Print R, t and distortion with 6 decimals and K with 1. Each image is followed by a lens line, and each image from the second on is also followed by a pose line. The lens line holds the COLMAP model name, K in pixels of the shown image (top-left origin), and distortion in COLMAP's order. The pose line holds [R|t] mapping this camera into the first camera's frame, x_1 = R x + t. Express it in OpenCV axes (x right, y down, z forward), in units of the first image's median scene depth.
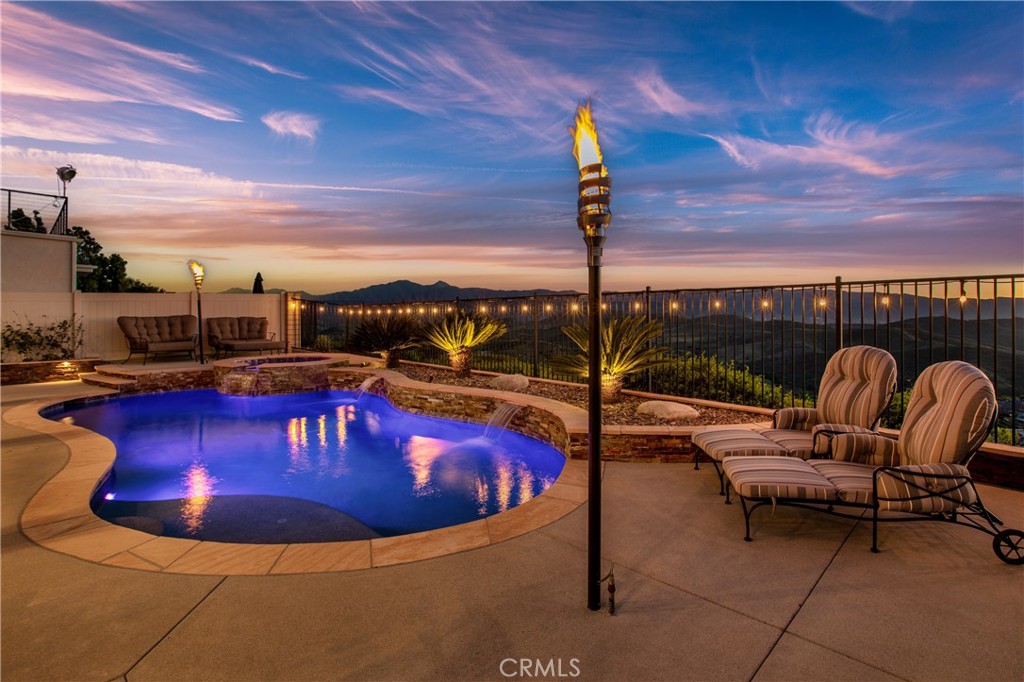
lens RADIAL K [[509.3, 0, 508.4], [0, 509.3, 314.2], [0, 0, 1]] dist [-0.021762, 0.000821]
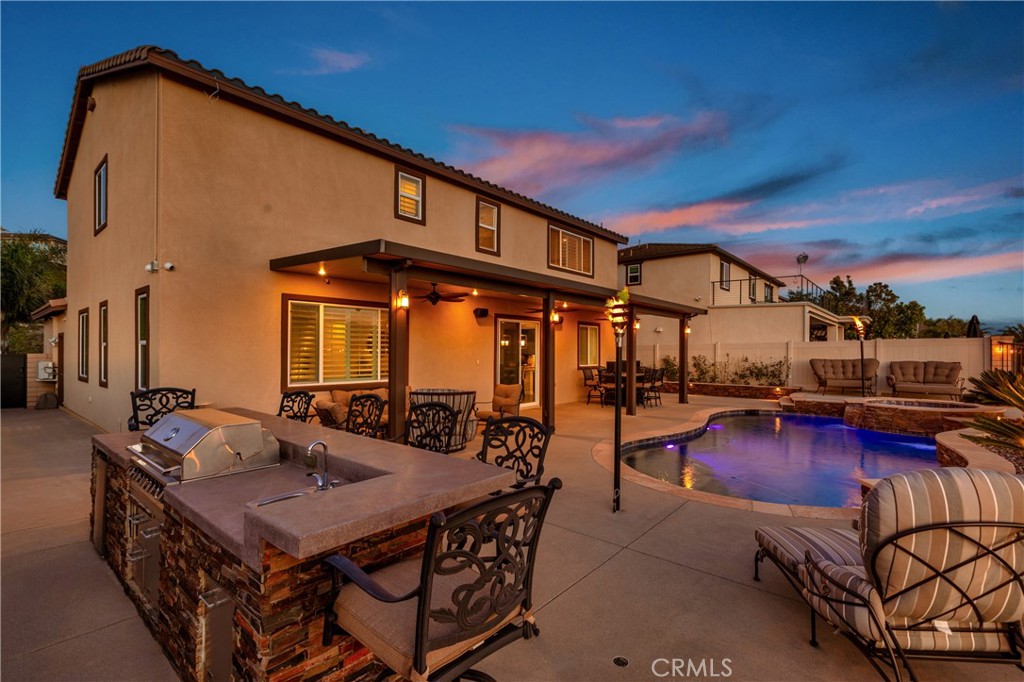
lens RADIAL K [[459.8, 0, 512.0], [0, 459.8, 341.0], [0, 0, 1]] dist [0.001361, 0.000232]
pose [[0.059783, -0.016507, -0.998075, 0.476219], [-0.005456, 0.999843, -0.016863, -0.019907], [0.998196, 0.006454, 0.059684, 0.099667]]
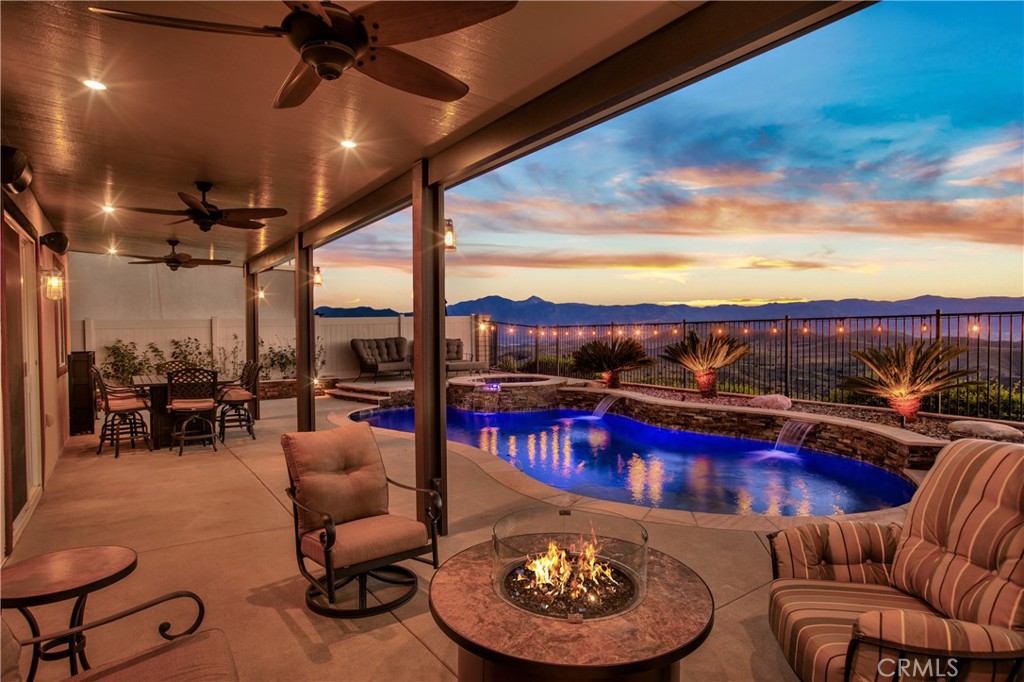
lens RADIAL K [[567.7, 0, 512.0], [0, 567.7, 341.0], [0, 0, 1]] dist [0.002564, 0.002966]
pose [[0.987091, -0.001202, -0.160159, -0.247180], [0.003491, 0.999896, 0.014015, -0.006855], [0.160125, -0.014393, 0.986992, -0.168421]]
